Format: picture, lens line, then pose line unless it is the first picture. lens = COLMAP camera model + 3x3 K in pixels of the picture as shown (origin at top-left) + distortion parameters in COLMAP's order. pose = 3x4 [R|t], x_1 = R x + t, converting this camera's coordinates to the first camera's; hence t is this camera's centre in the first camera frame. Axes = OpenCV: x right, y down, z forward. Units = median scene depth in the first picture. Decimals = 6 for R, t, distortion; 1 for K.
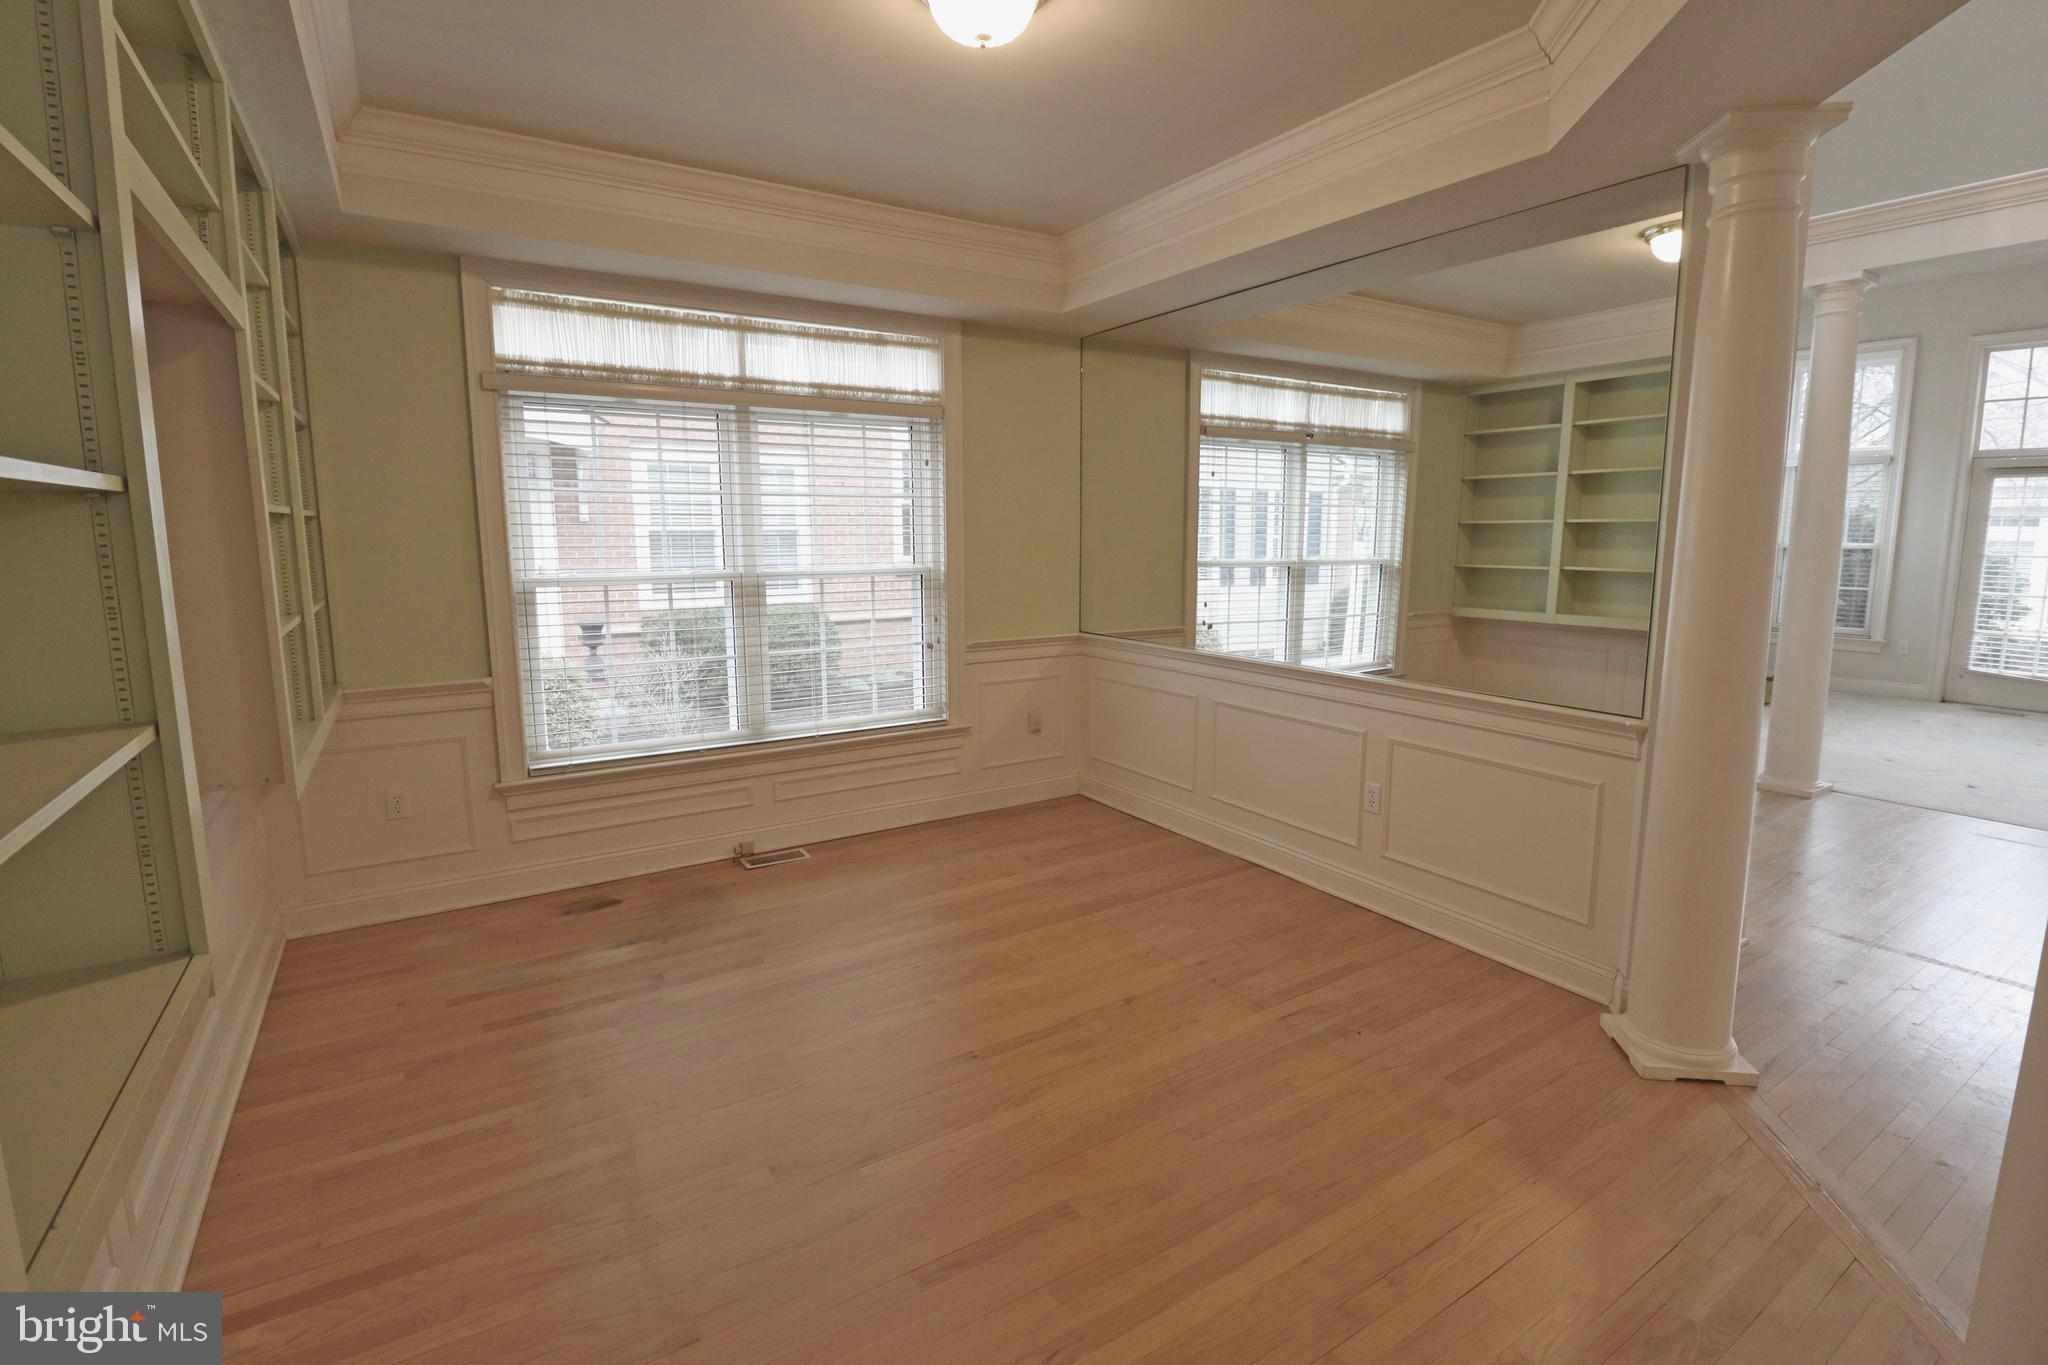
lens RADIAL K [[955.5, 0, 1028.4], [0, 955.5, 664.0], [0, 0, 1]] dist [0.001833, -0.012628]
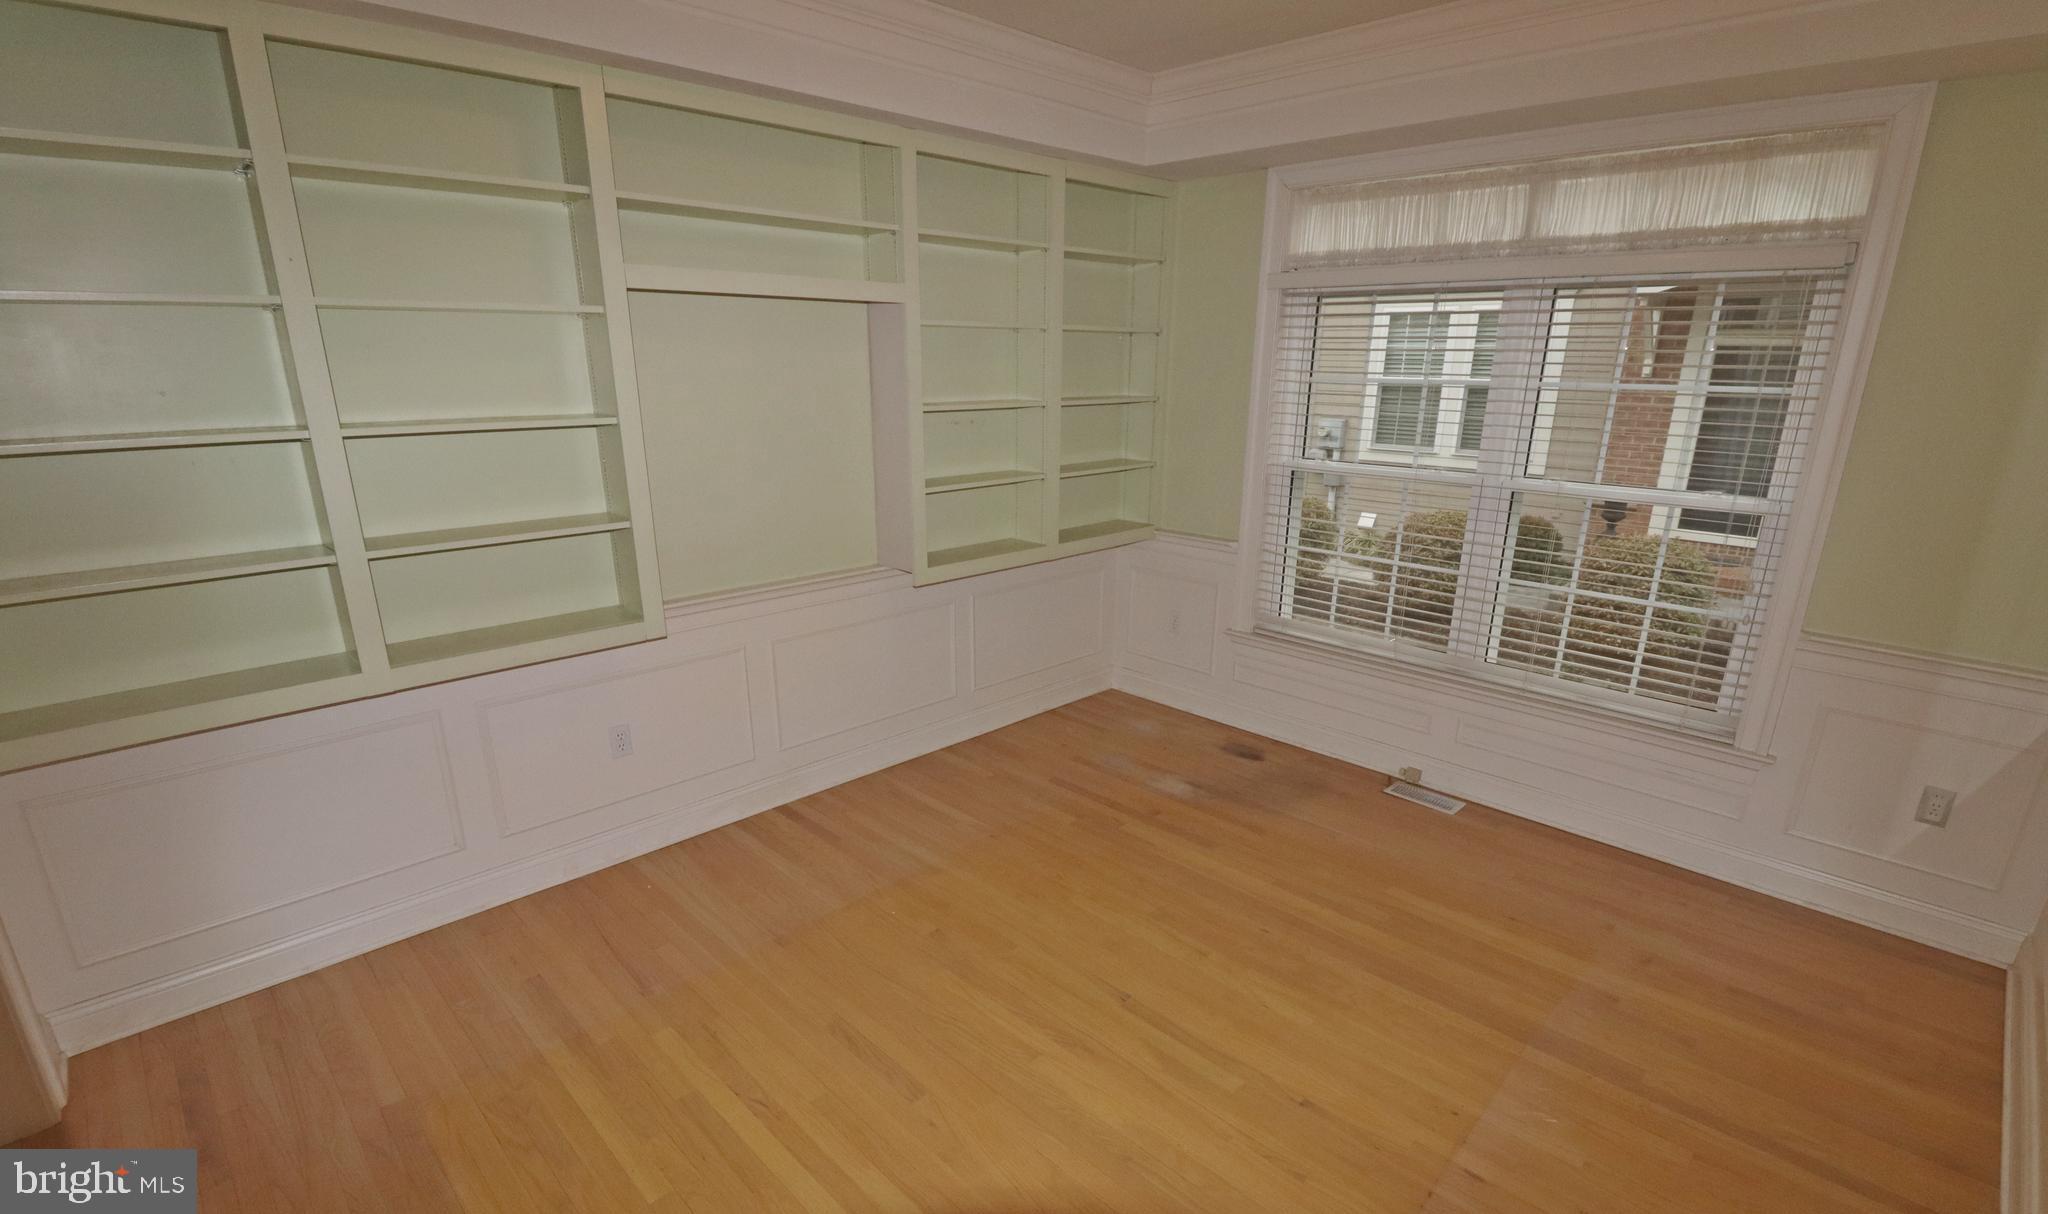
lens RADIAL K [[956.6, 0, 1024.2], [0, 956.6, 669.4], [0, 0, 1]] dist [-0.015429, -0.000148]
pose [[0.199839, 0.306414, -0.930685, 0.575443], [-0.144219, 0.948698, 0.281378, -0.139393], [0.969157, 0.077992, 0.233778, 0.498484]]
